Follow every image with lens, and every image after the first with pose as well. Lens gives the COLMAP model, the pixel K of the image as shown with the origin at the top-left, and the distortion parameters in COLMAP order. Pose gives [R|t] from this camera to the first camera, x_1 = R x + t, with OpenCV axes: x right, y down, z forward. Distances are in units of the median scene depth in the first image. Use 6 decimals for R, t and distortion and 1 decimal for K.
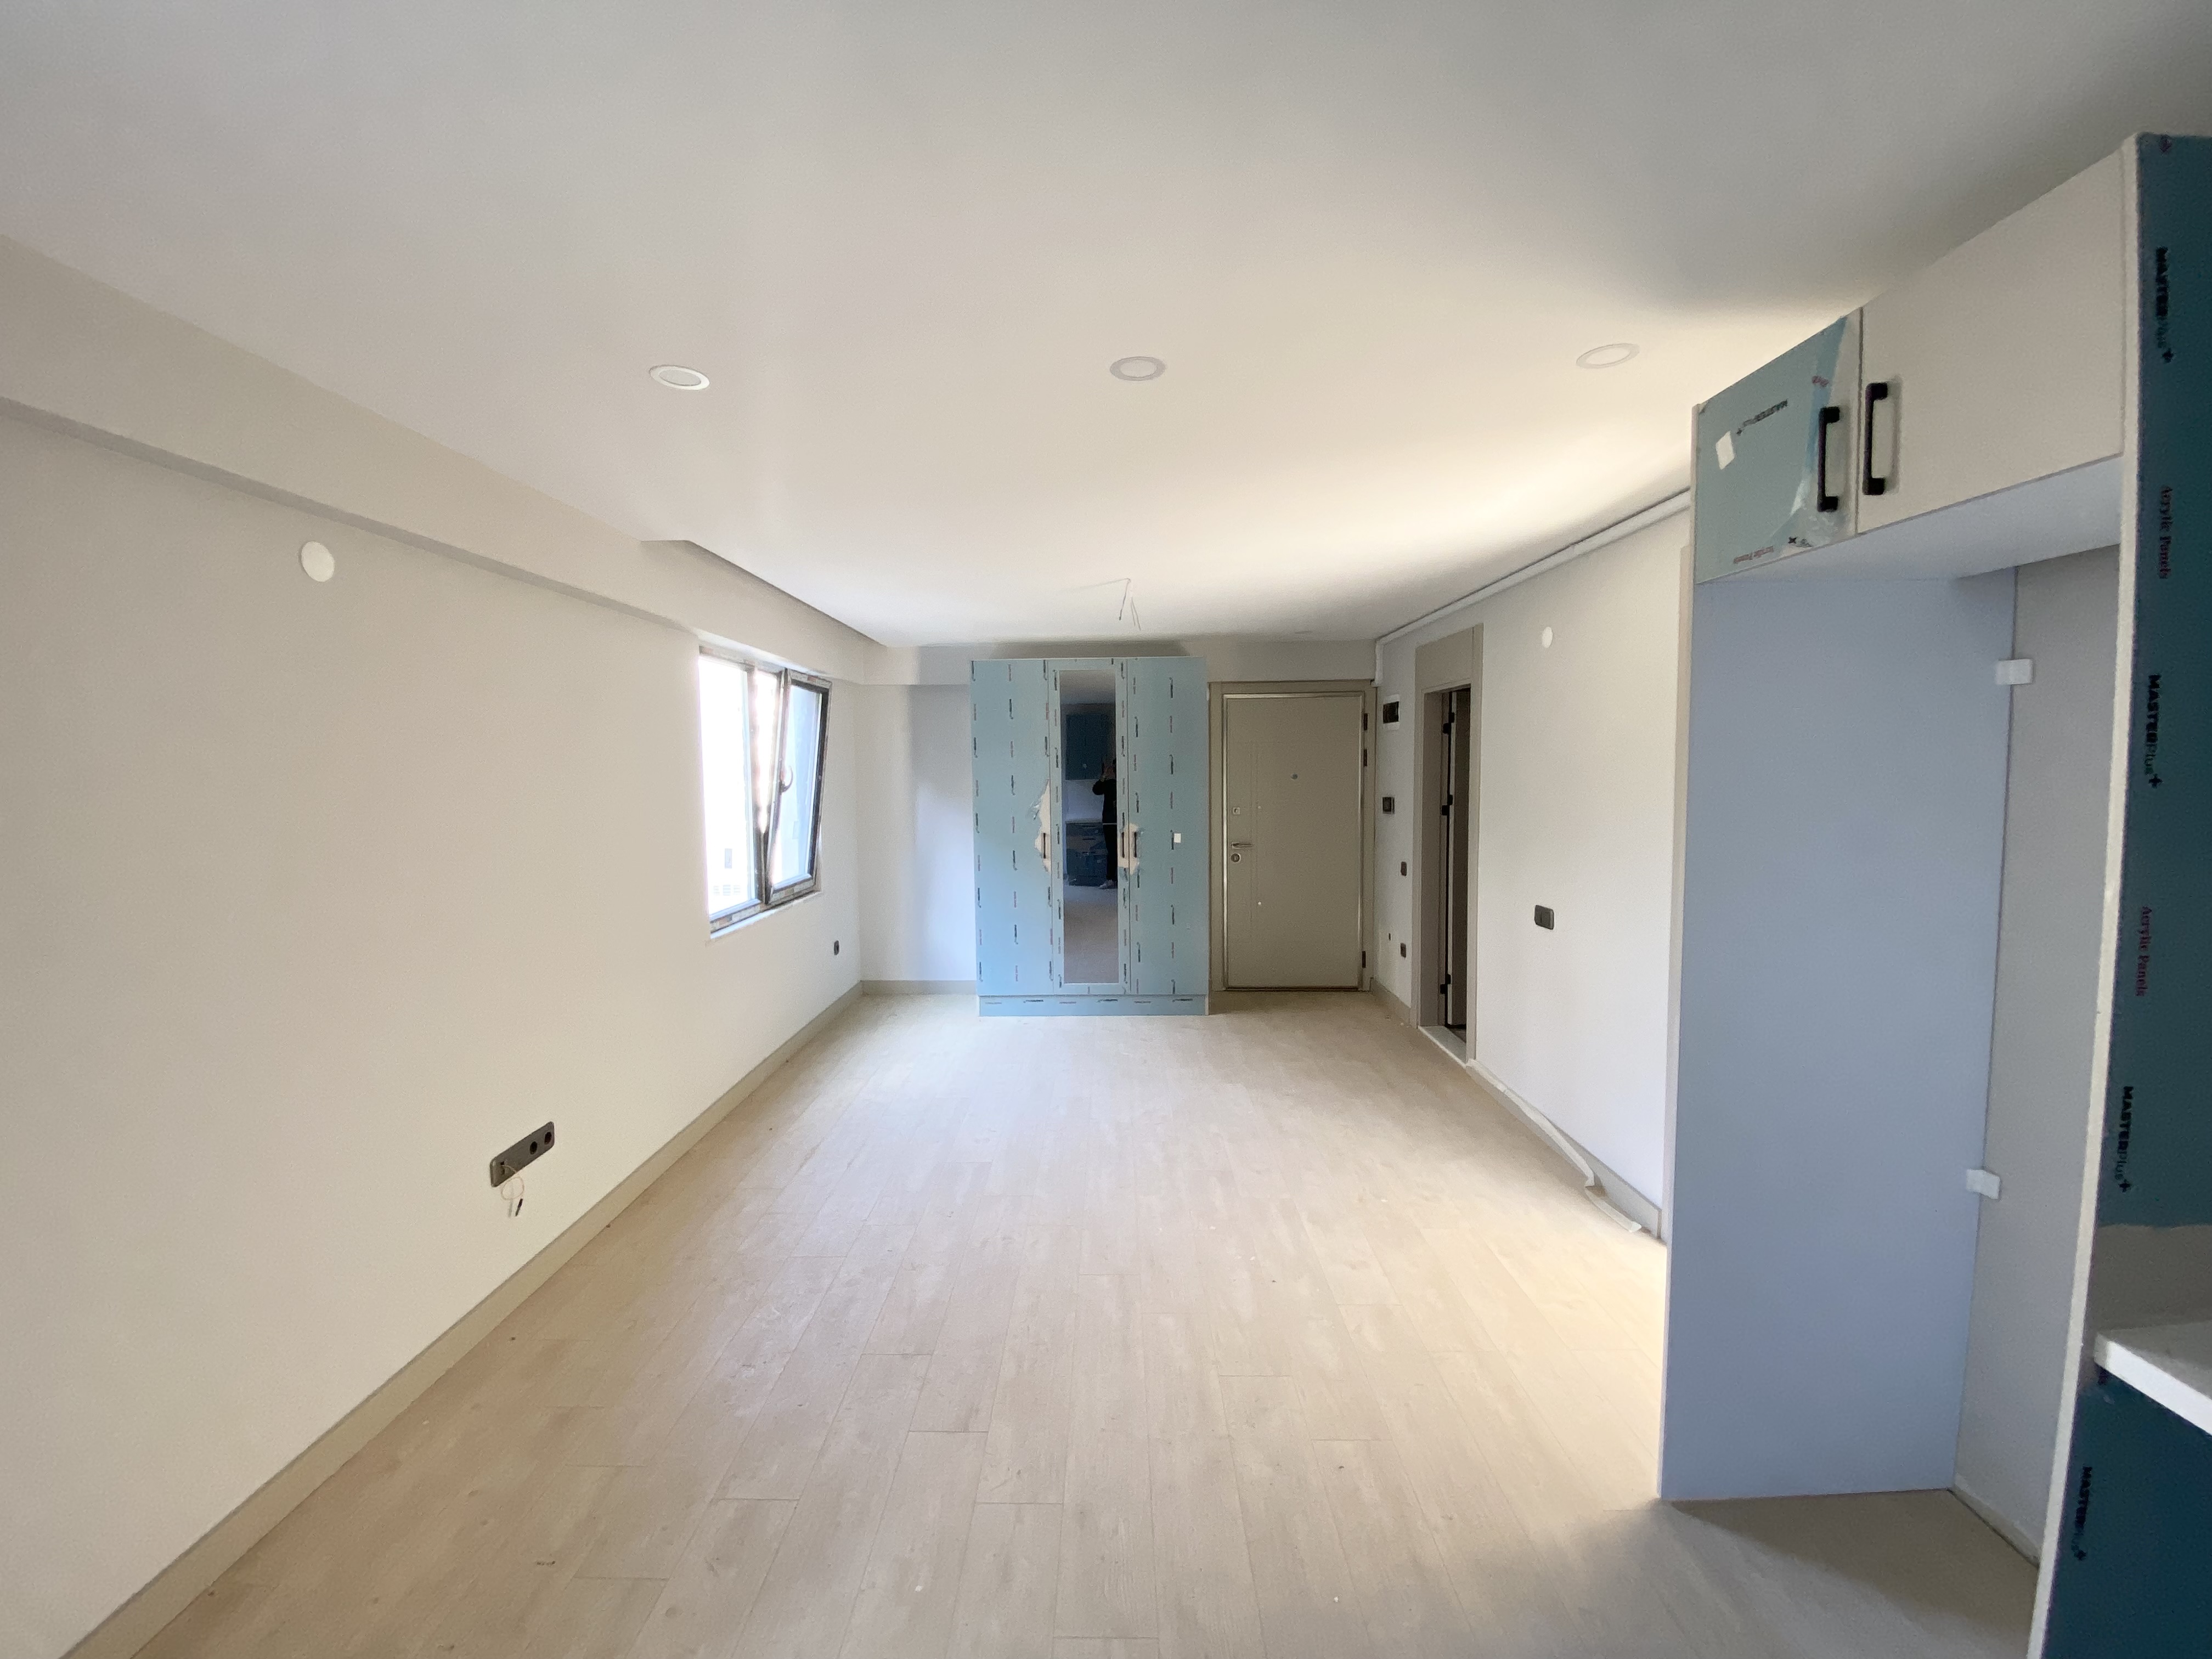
lens RADIAL K [[897.7, 0, 1084.3], [0, 897.7, 824.2], [0, 0, 1]] dist [0.002060, -0.000425]
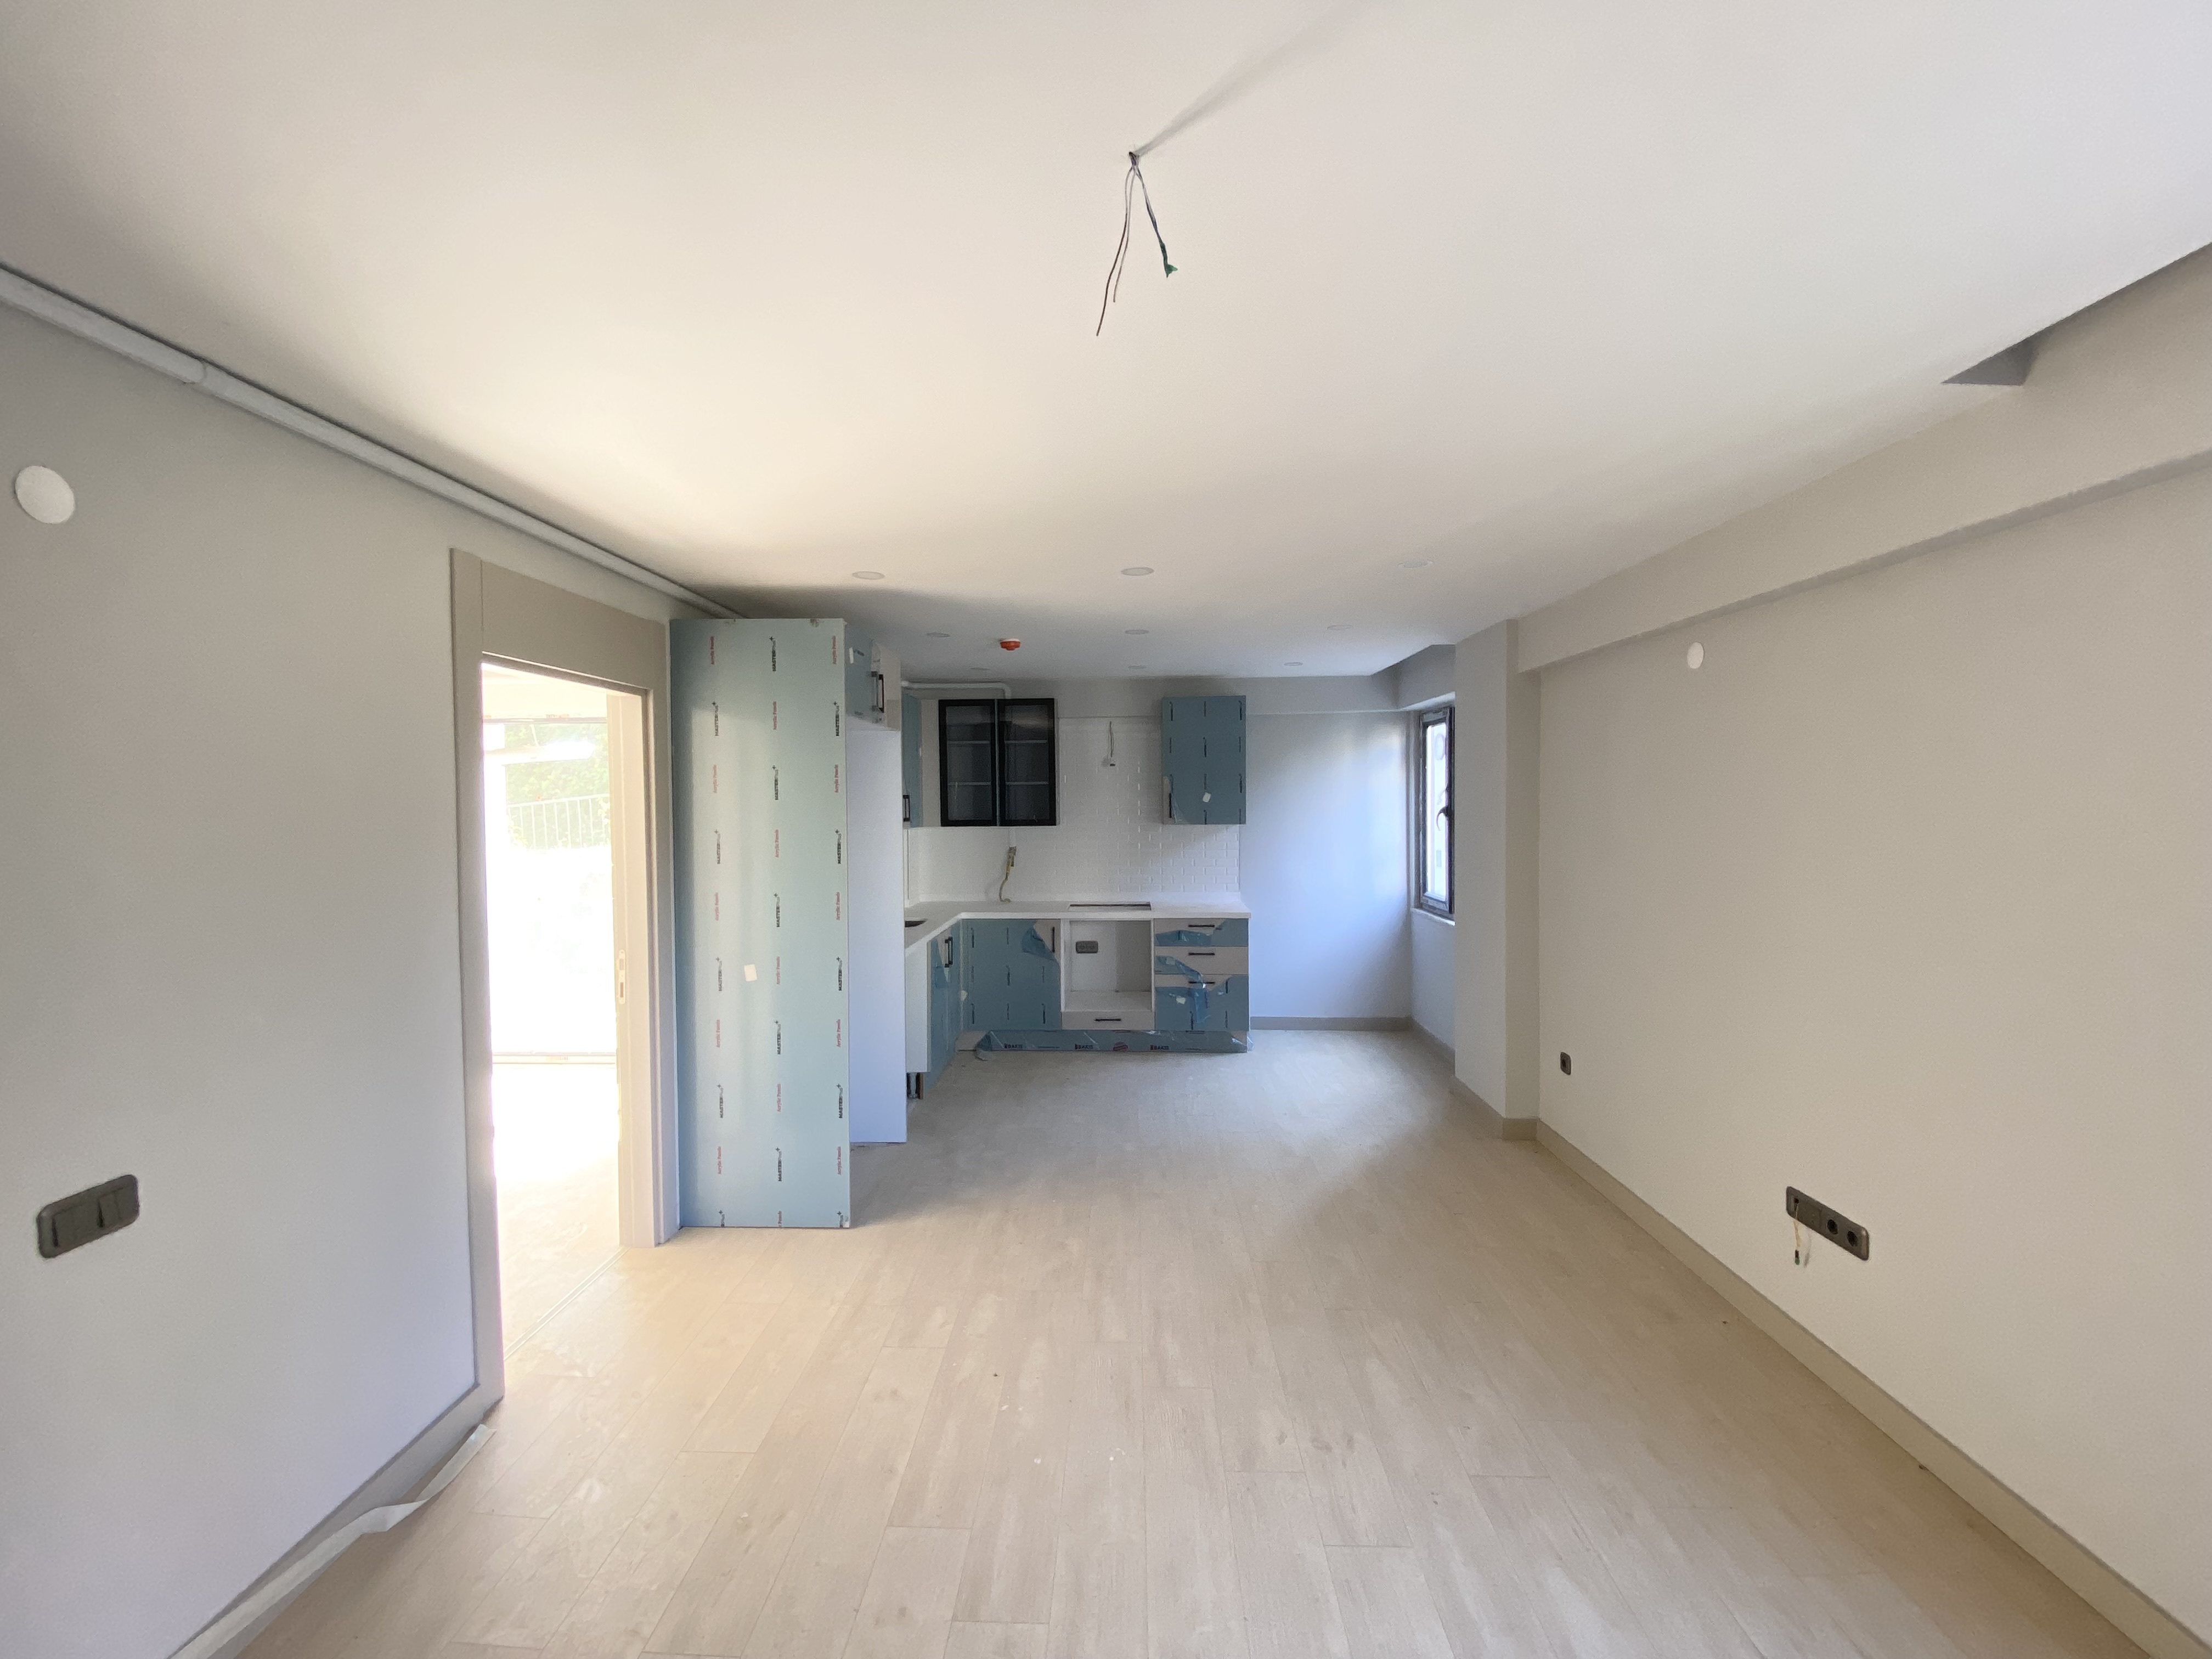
lens RADIAL K [[900.1, 0, 1093.8], [0, 900.1, 816.7], [0, 0, 1]] dist [0.012532, -0.011949]
pose [[-0.999773, 0.019207, 0.009264, 0.091842], [0.019922, 0.996222, 0.084526, -0.128772], [-0.007606, 0.084691, -0.996378, 1.850294]]
